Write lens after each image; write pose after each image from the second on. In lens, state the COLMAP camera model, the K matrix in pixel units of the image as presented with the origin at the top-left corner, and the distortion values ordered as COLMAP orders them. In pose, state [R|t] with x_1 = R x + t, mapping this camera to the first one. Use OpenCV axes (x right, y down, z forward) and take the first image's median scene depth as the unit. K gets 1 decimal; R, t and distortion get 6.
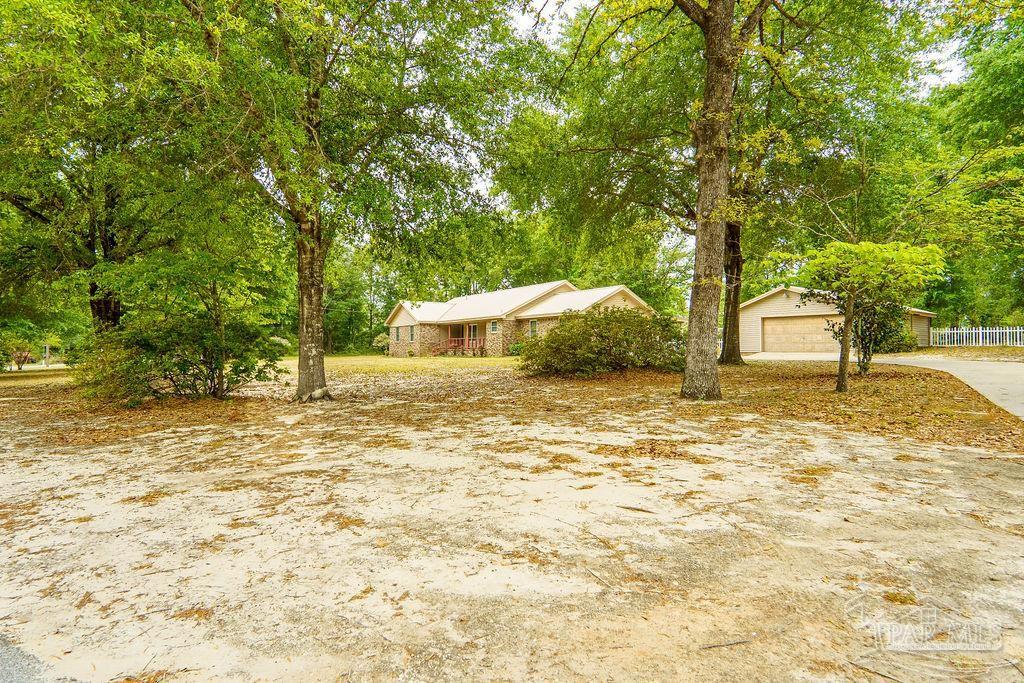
lens RADIAL K [[549.8, 0, 515.5], [0, 549.8, 342.7], [0, 0, 1]] dist [-0.023264, 0.002842]
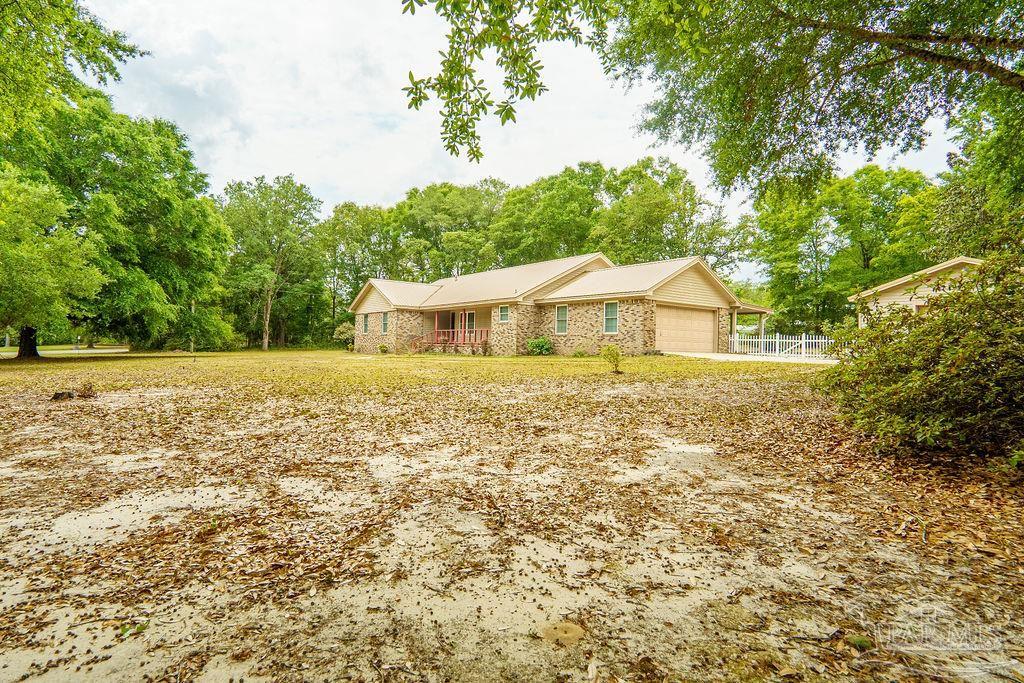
lens RADIAL K [[549.8, 0, 507.5], [0, 549.8, 341.1], [0, 0, 1]] dist [-0.023264, 0.002842]
pose [[0.998851, 0.017327, 0.044674, -0.055792], [-0.017516, 0.999839, 0.003831, 0.002831], [-0.044601, -0.004609, 0.998994, 0.248358]]
